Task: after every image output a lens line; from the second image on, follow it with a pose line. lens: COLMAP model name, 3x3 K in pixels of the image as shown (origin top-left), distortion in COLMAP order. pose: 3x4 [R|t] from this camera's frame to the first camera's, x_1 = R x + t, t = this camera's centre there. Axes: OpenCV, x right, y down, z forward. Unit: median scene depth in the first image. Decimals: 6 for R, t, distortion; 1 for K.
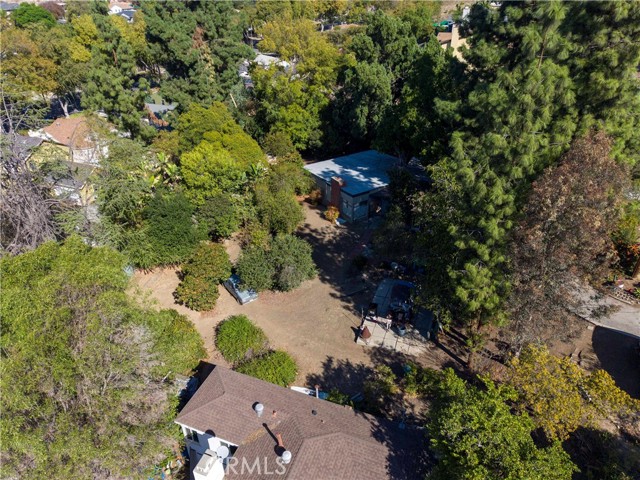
lens RADIAL K [[426.2, 0, 321.9], [0, 426.2, 246.0], [0, 0, 1]] dist [0.018307, -0.013911]
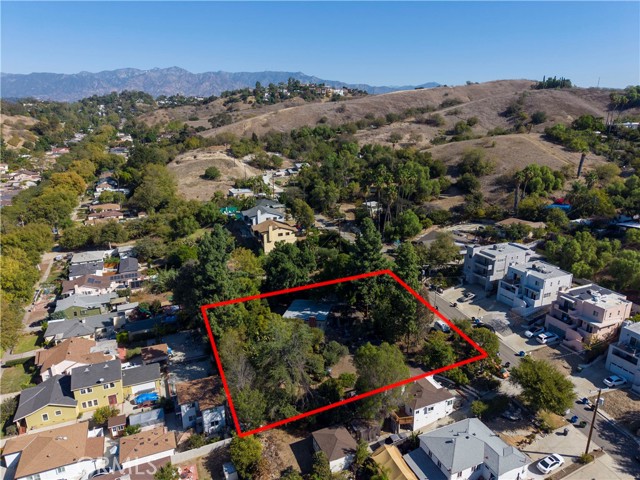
lens RADIAL K [[426.2, 0, 324.4], [0, 426.2, 238.6], [0, 0, 1]] dist [0.018307, -0.013911]
pose [[0.710720, -0.200577, 0.674275, -1.473402], [0.374219, 0.919420, -0.120946, -0.257373], [-0.595682, 0.338285, 0.728509, -0.929727]]
